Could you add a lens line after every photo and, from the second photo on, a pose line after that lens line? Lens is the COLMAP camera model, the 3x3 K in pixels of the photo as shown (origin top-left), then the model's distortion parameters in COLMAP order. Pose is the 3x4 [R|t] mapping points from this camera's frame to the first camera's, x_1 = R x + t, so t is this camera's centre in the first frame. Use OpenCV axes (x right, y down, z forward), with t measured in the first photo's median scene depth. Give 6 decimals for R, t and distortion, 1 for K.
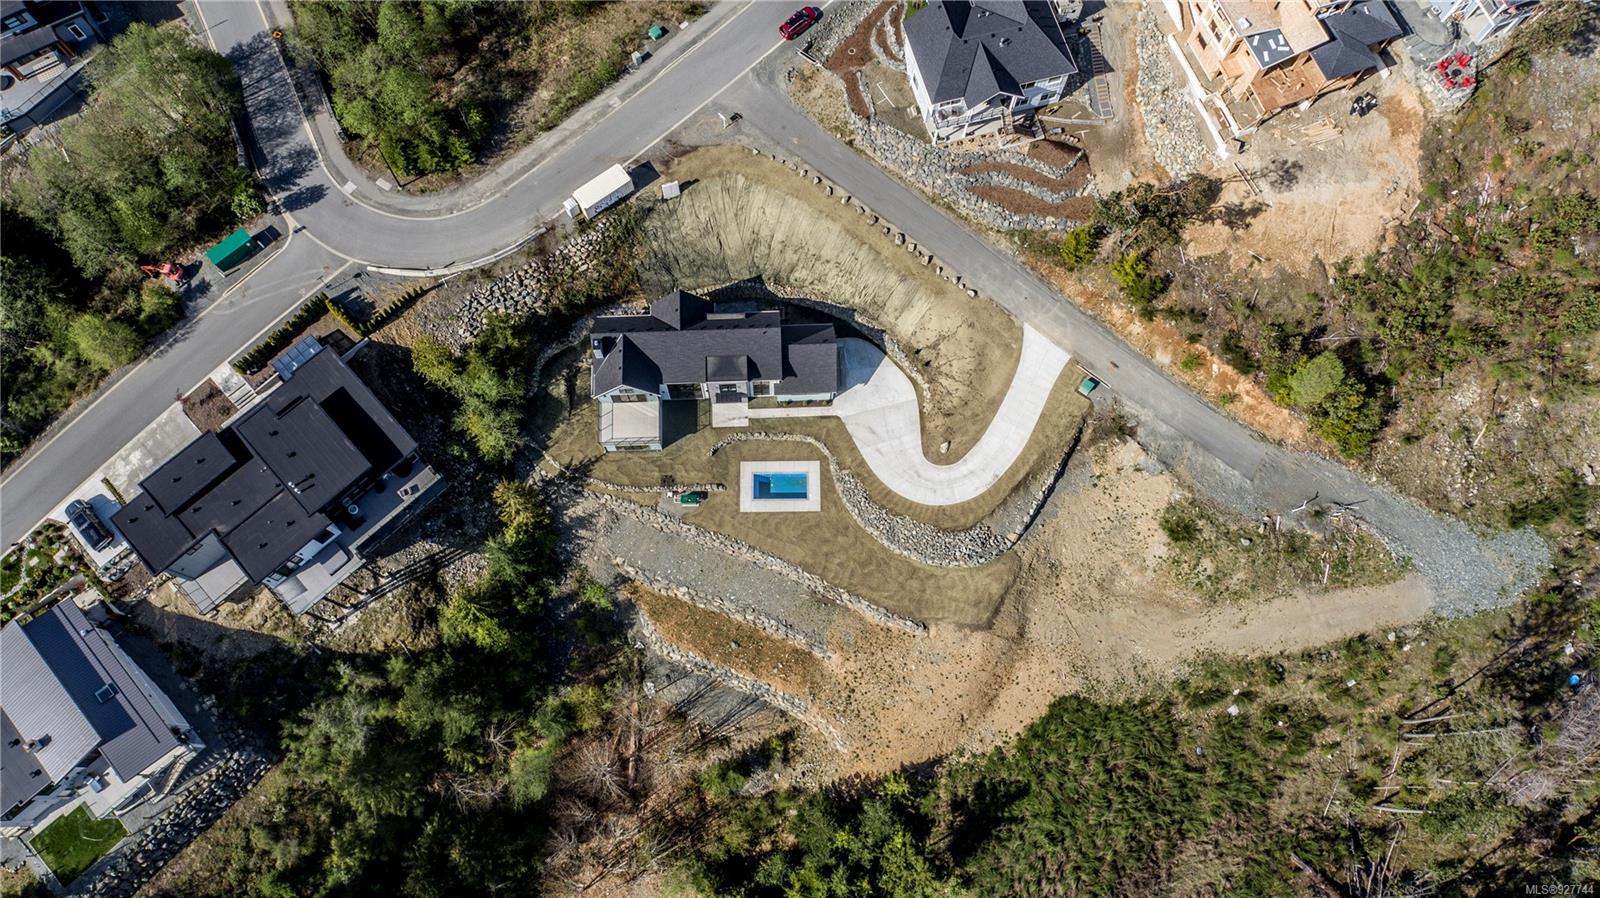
lens RADIAL K [[1079.2, 0, 800.0], [0, 1079.2, 449.0], [0, 0, 1]] dist [-0.008883, 0.003044]
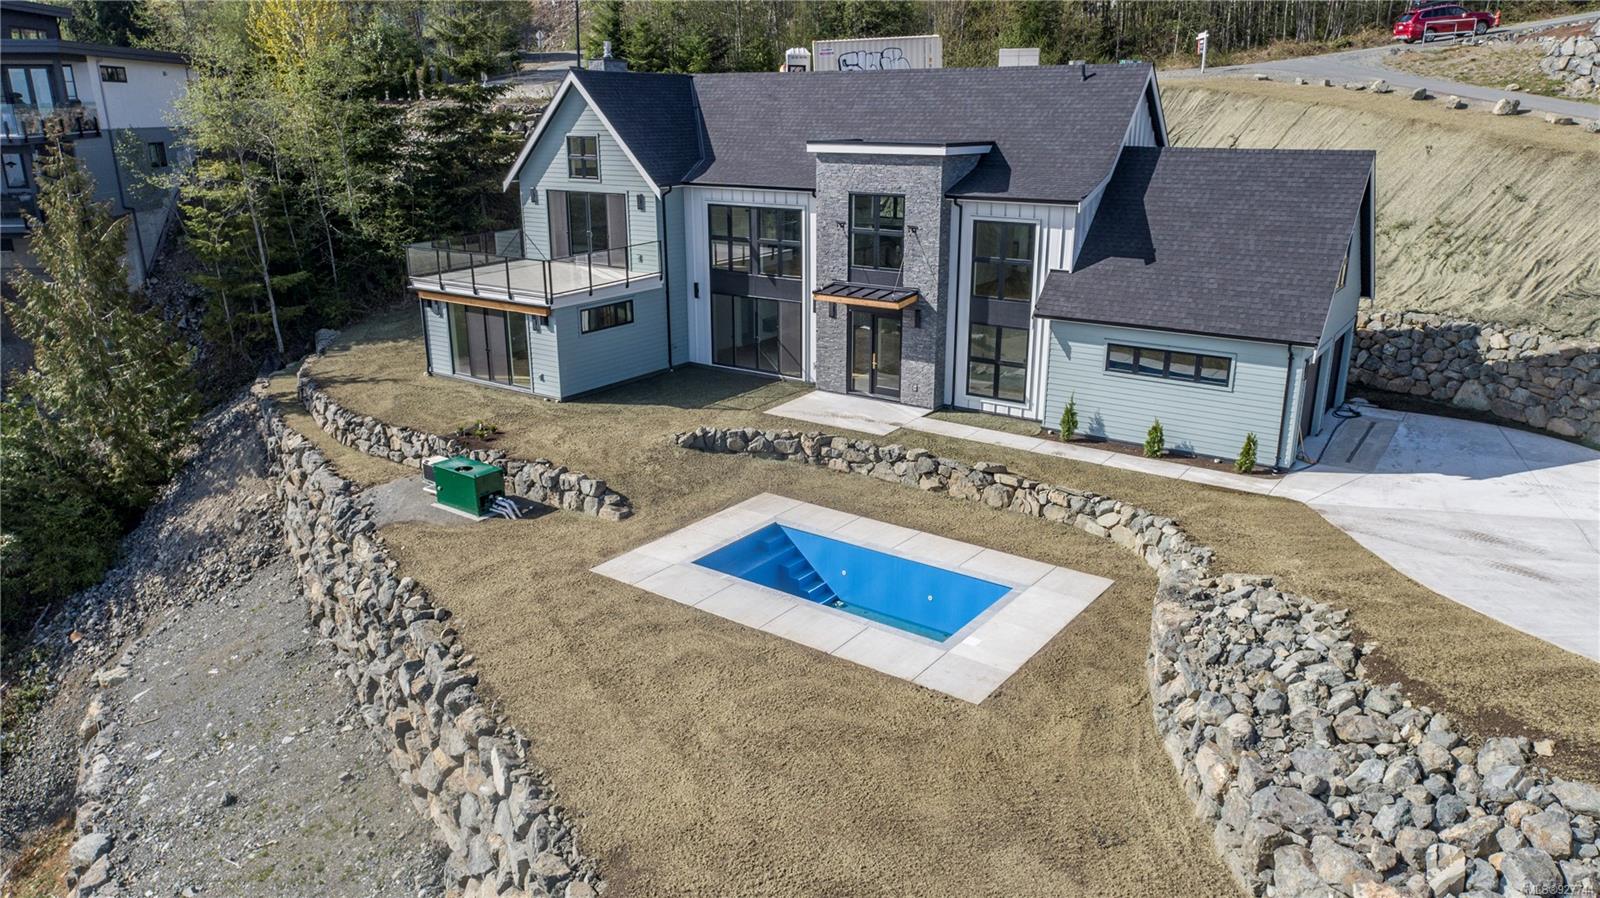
lens RADIAL K [[1079.2, 0, 800.0], [0, 1079.2, 449.0], [0, 0, 1]] dist [-0.008883, 0.003044]
pose [[0.799023, 0.189761, -0.570573, 0.074806], [-0.584914, 0.465304, -0.664355, 0.149939], [0.139421, 0.864571, 0.482783, 0.889456]]
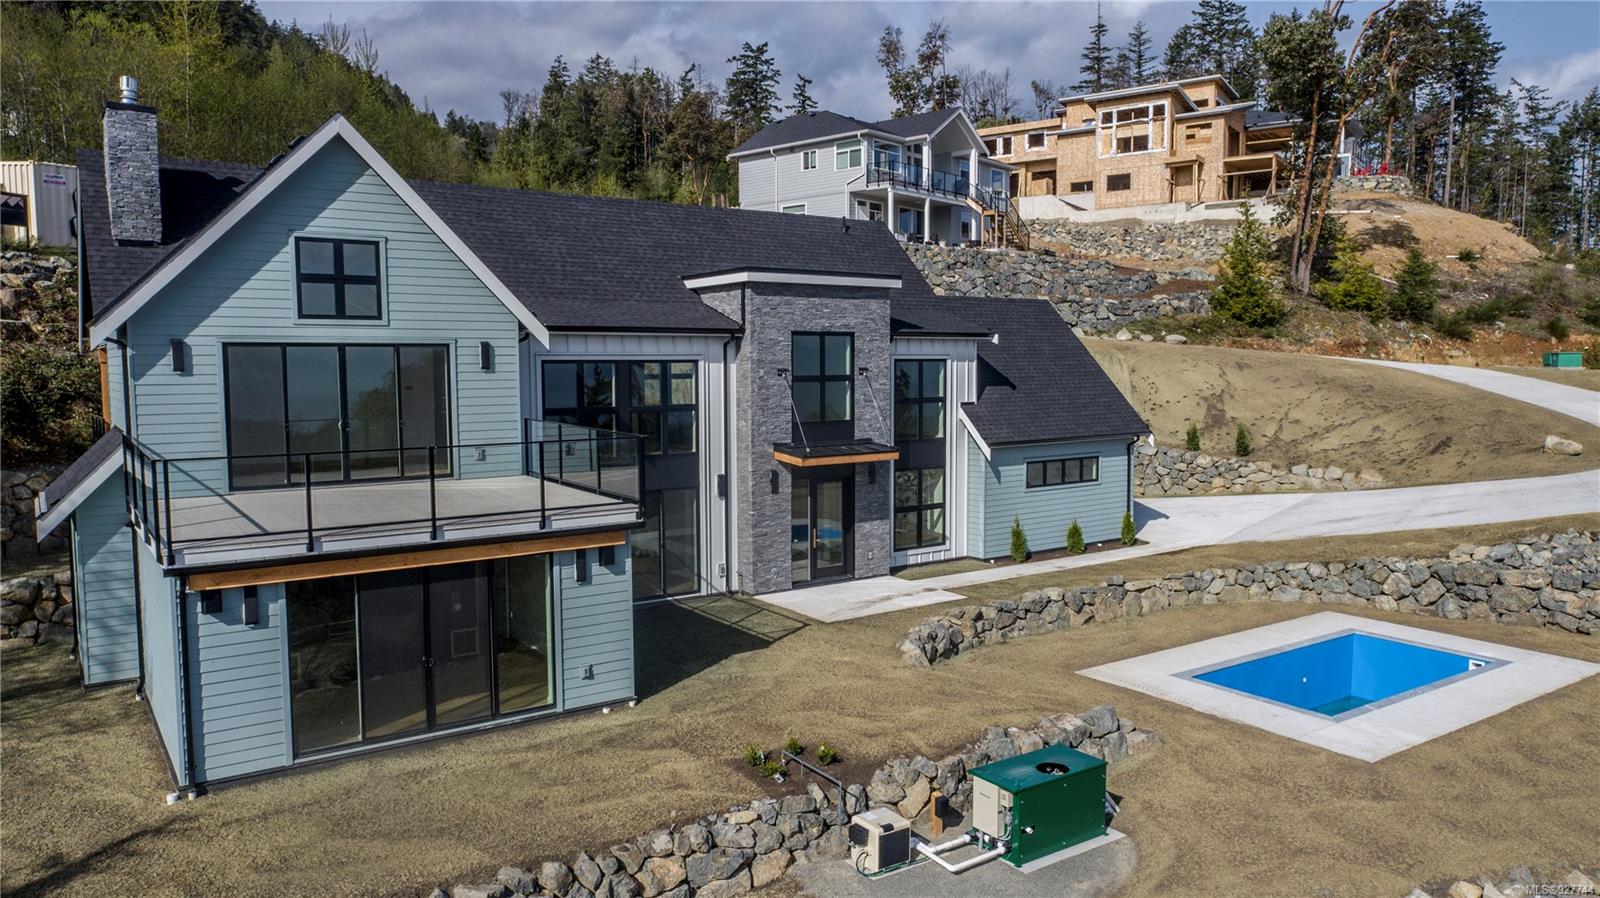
lens RADIAL K [[1079.2, 0, 800.0], [0, 1079.2, 449.0], [0, 0, 1]] dist [-0.008883, 0.003044]
pose [[0.836495, -0.038351, 0.546631, -0.185310], [0.531172, 0.301879, -0.791660, 0.114816], [-0.134655, 0.952575, 0.272891, 0.926987]]
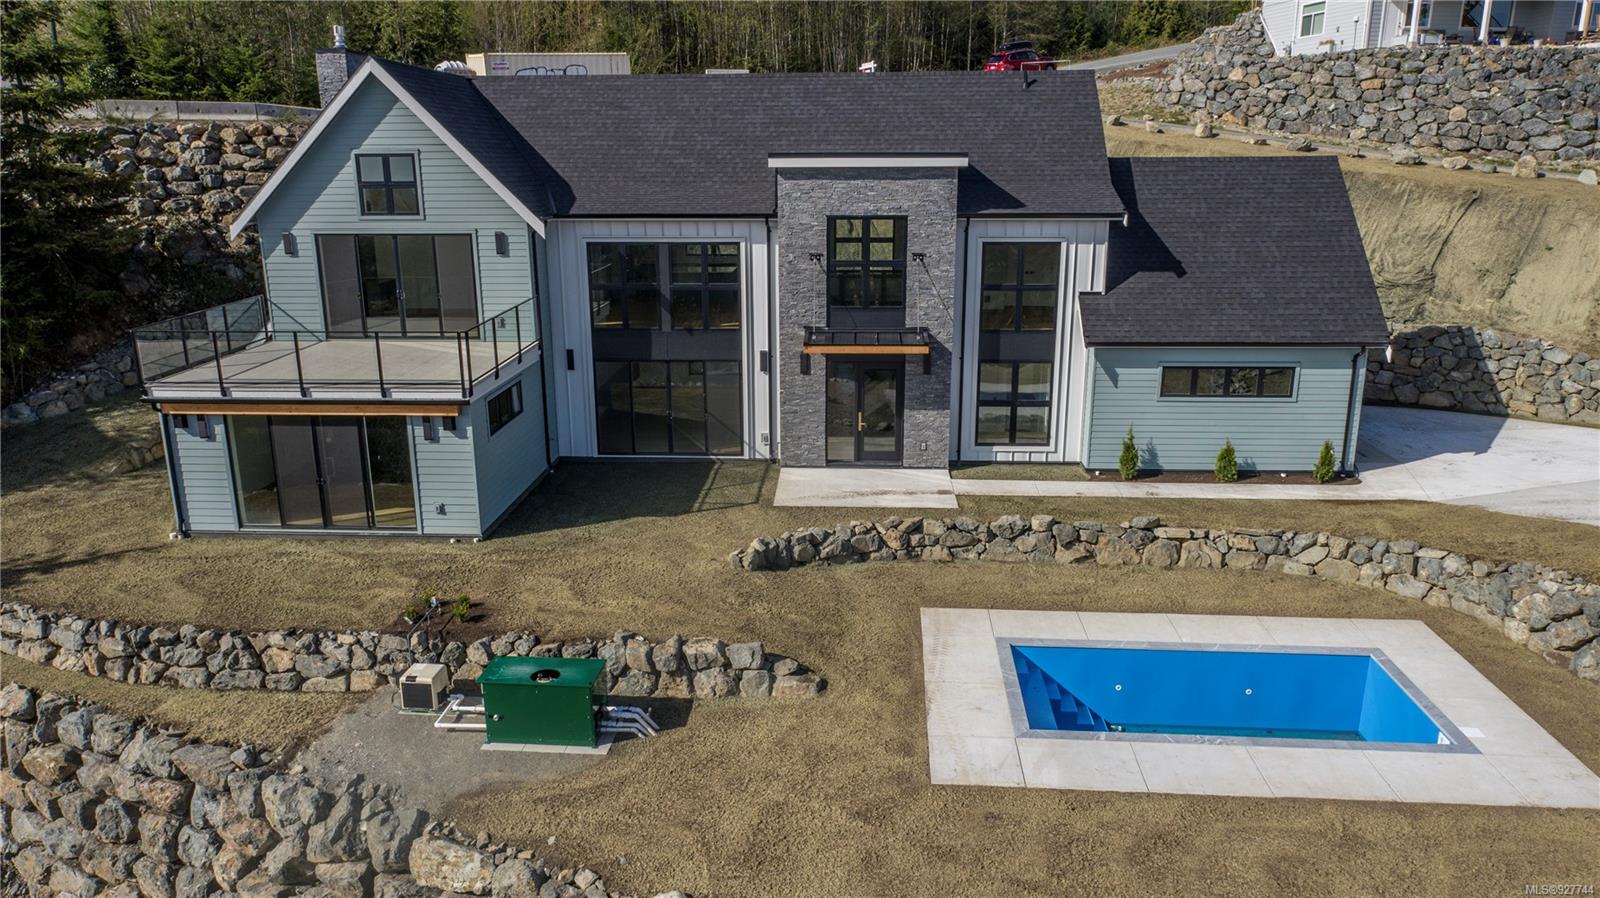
lens RADIAL K [[1079.2, 0, 800.0], [0, 1079.2, 449.0], [0, 0, 1]] dist [-0.008883, 0.003044]
pose [[0.995815, 0.028744, -0.086754, -0.059633], [-0.089796, 0.484352, -0.870253, 0.145084], [0.017005, 0.874401, 0.484906, 0.901165]]
